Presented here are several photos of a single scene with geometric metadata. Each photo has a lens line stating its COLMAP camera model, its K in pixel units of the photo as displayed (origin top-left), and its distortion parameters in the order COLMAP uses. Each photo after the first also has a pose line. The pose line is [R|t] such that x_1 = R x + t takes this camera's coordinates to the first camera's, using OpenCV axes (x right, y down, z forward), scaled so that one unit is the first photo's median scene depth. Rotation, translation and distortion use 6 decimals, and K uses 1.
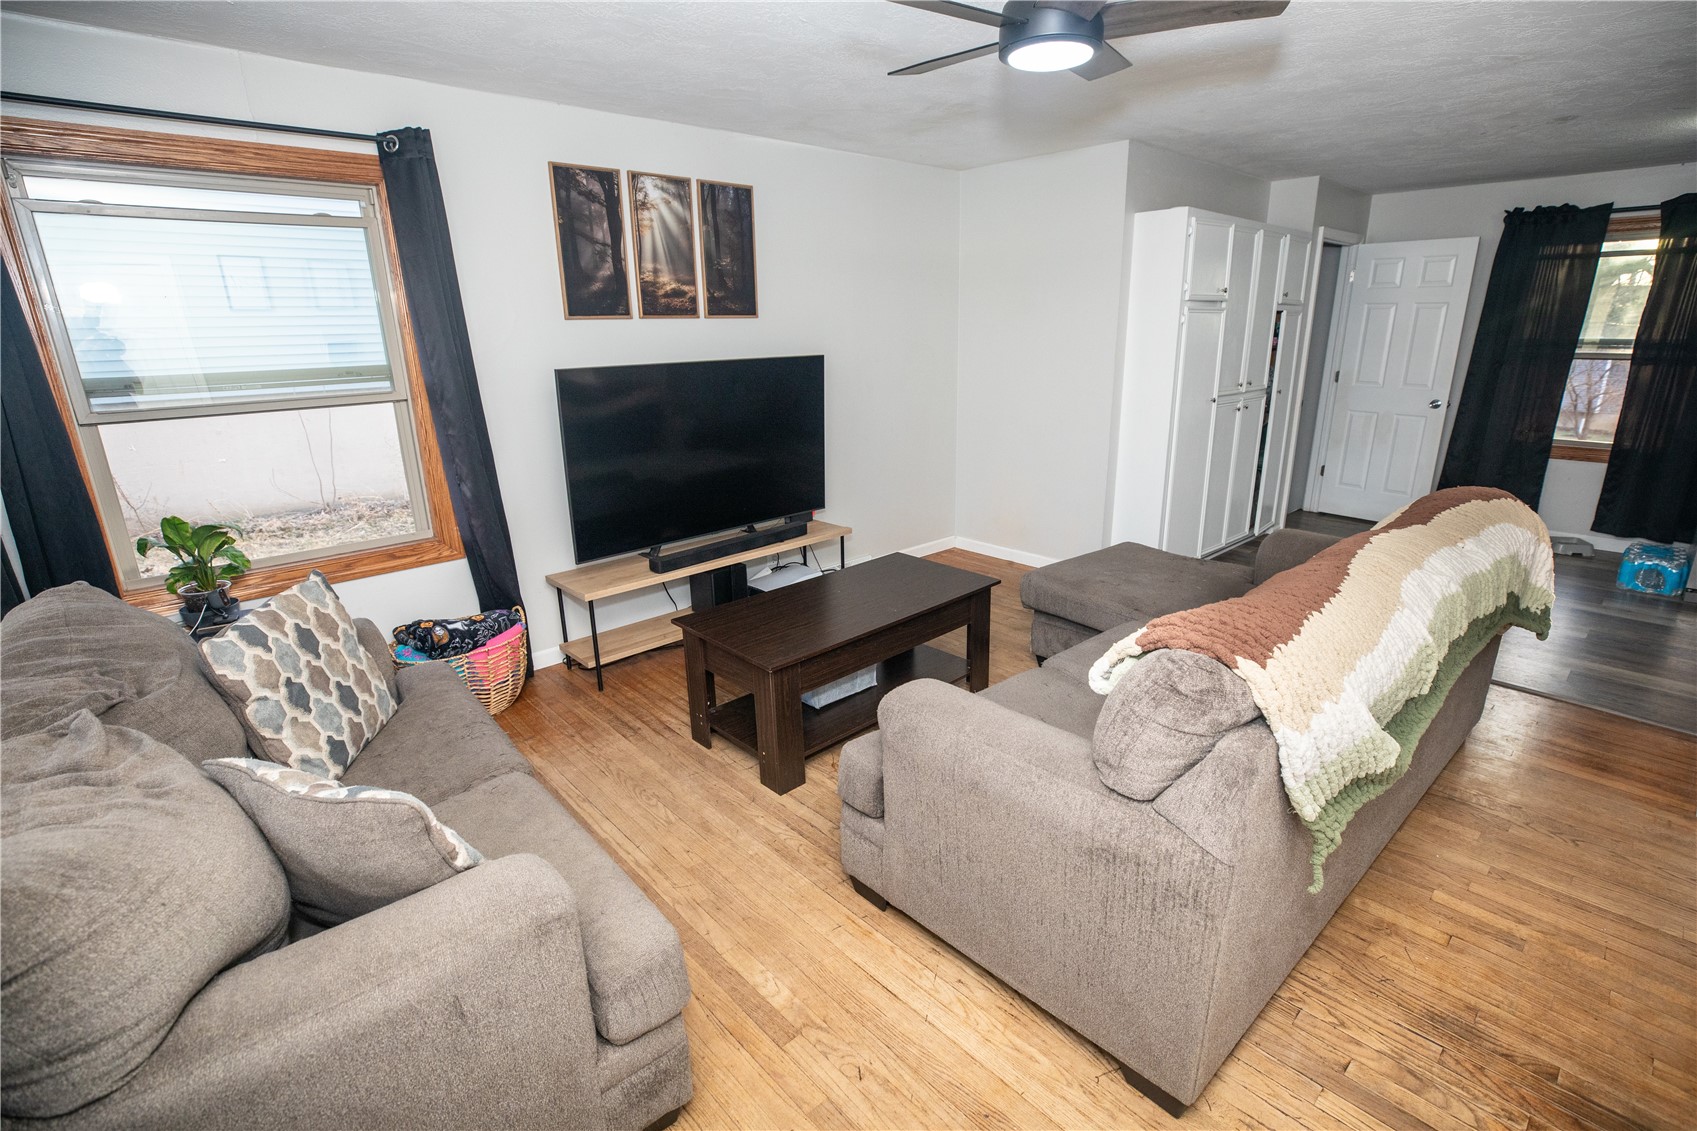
lens RADIAL K [[798.3, 0, 852.6], [0, 798.3, 525.4], [0, 0, 1]] dist [-0.026040, 0.000061]
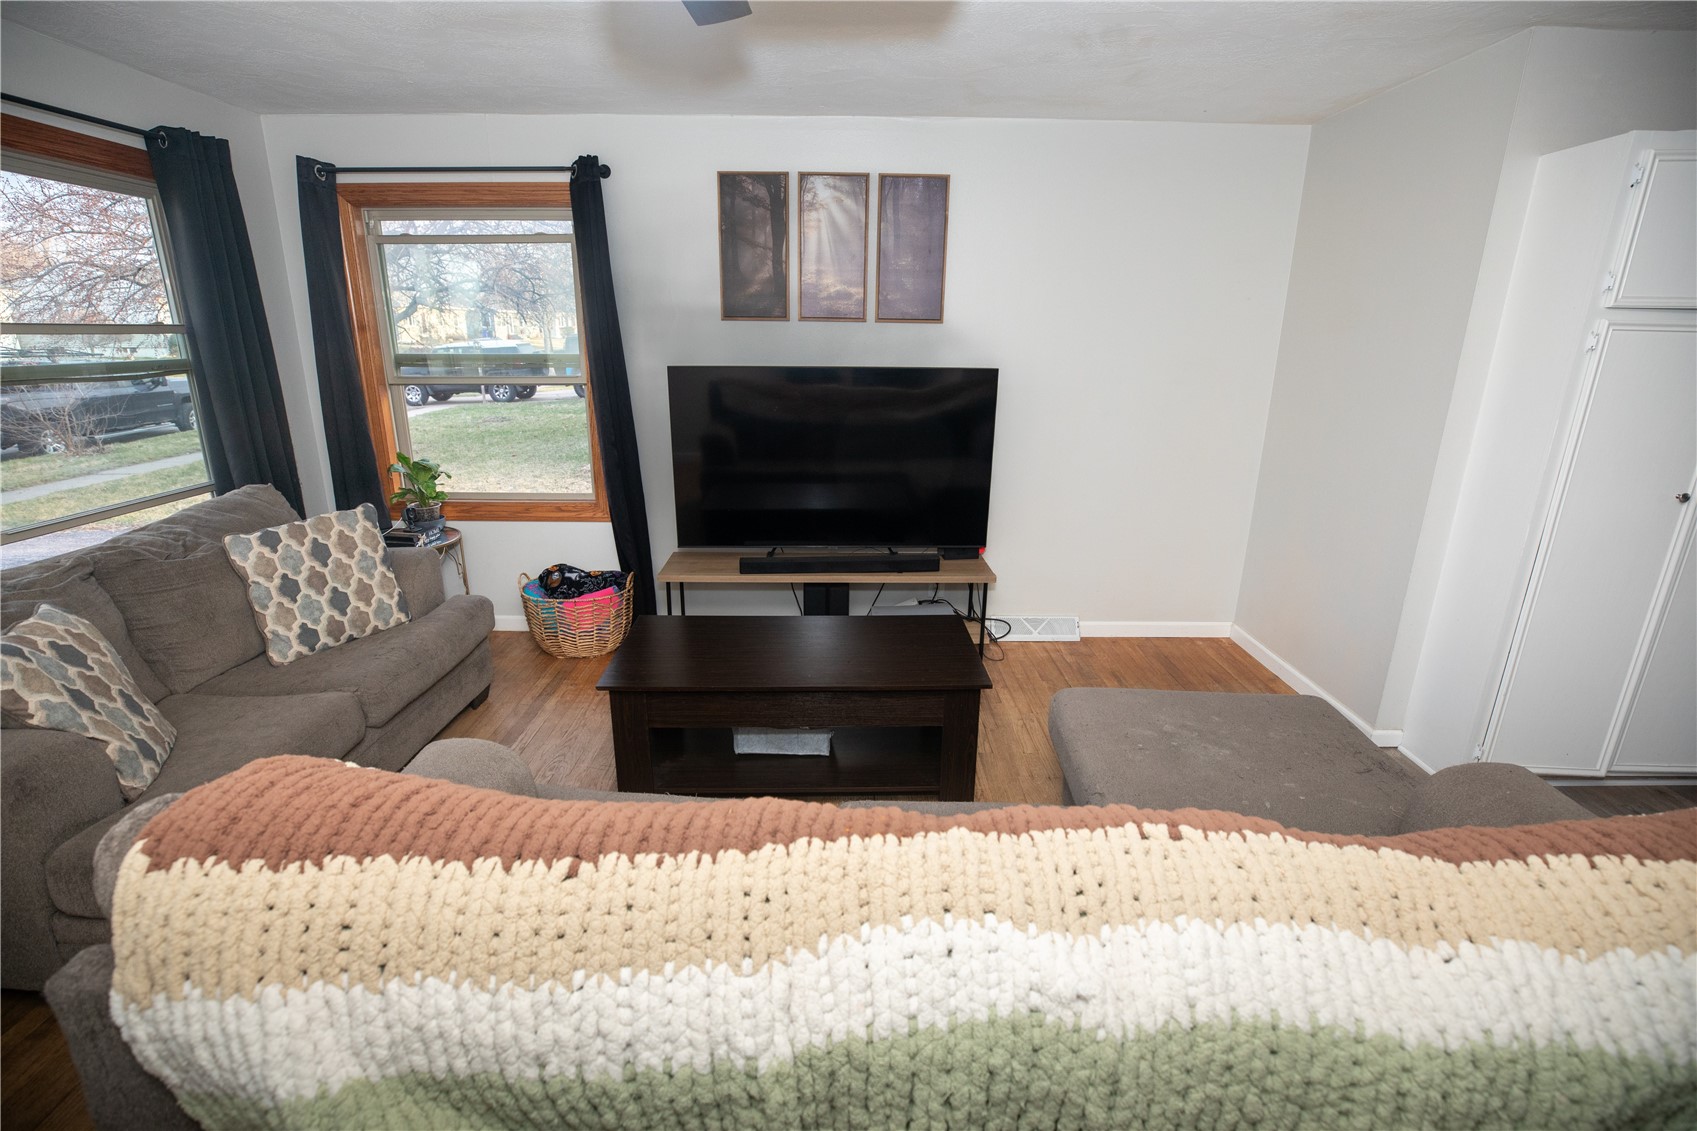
lens RADIAL K [[772.4, 0, 846.4], [0, 772.4, 541.0], [0, 0, 1]] dist [-0.036741, 0.010313]
pose [[0.738831, 0.198269, -0.644063, 0.480946], [-0.184535, 0.978733, 0.089607, -0.092602], [0.648132, 0.052648, 0.759706, 0.337617]]
